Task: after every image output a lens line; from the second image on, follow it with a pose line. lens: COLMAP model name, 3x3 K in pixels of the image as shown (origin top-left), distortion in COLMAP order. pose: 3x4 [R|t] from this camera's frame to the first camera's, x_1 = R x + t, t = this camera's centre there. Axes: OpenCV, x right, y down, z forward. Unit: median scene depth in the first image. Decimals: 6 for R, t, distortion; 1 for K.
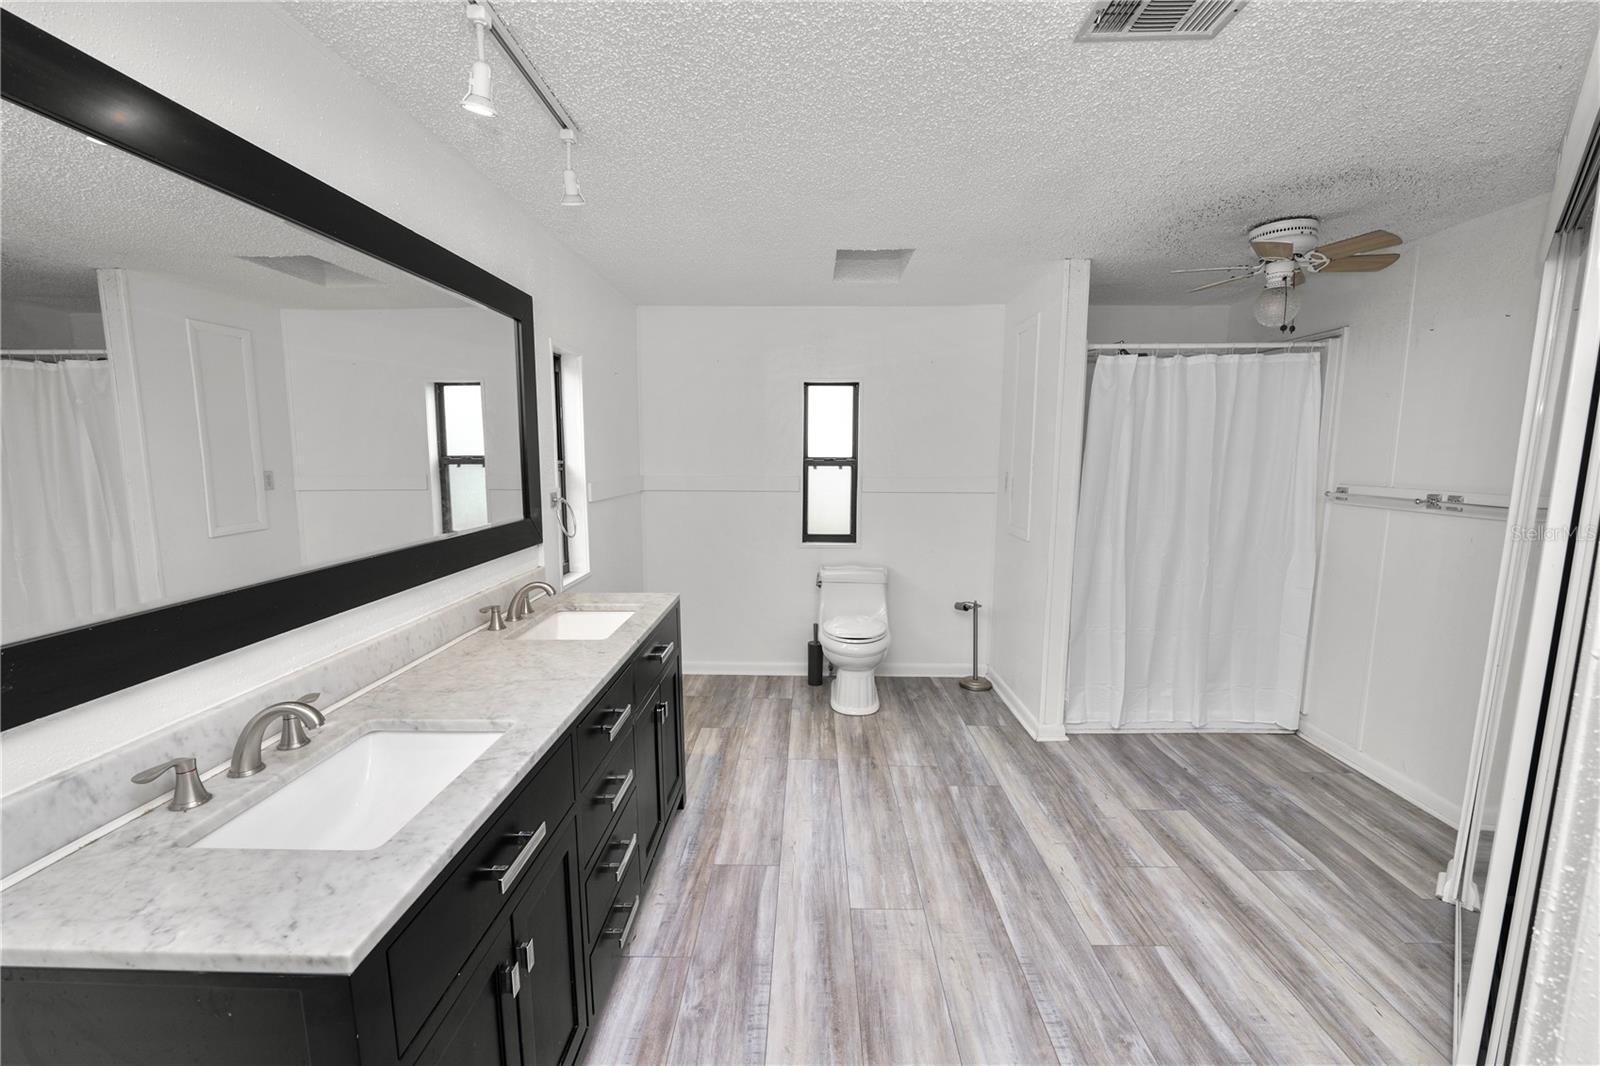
lens RADIAL K [[651.9, 0, 800.3], [0, 651.9, 532.2], [0, 0, 1]] dist [-0.012862, 0.000632]
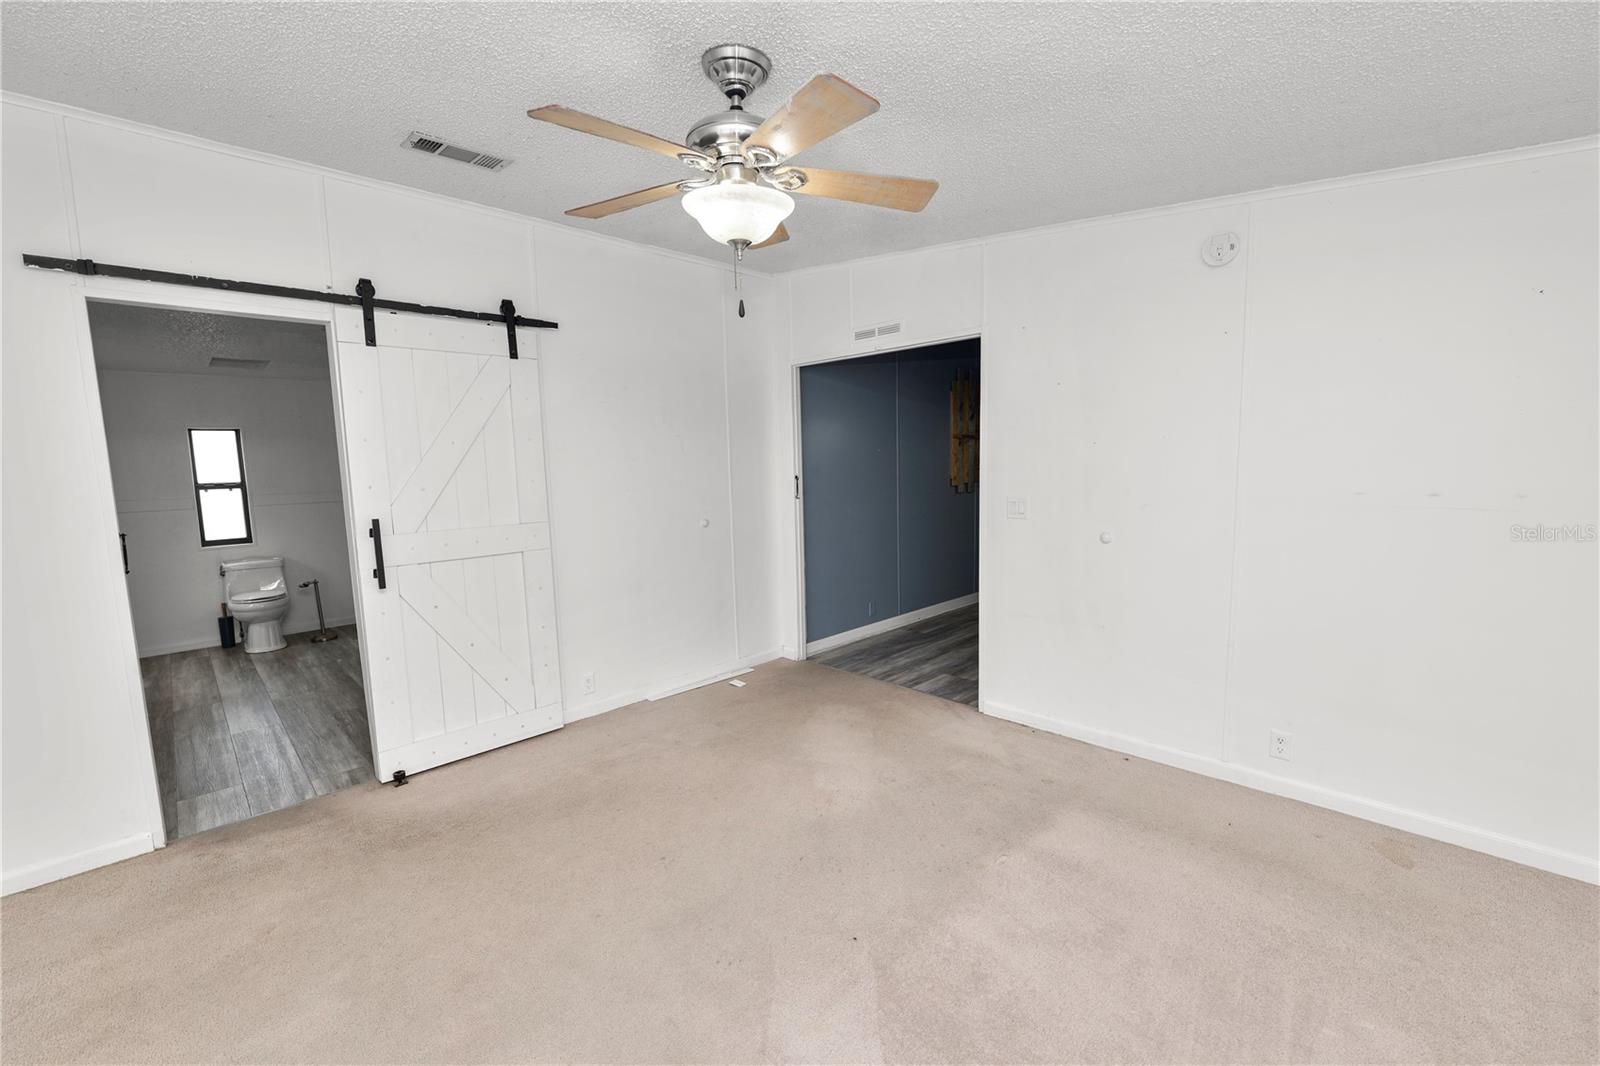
lens RADIAL K [[651.9, 0, 800.3], [0, 651.9, 532.2], [0, 0, 1]] dist [-0.012862, 0.000632]
pose [[0.701266, -0.102085, 0.705552, -0.067769], [0.118858, 0.992584, 0.025479, 0.100737], [-0.702921, 0.065993, 0.708200, -0.825783]]
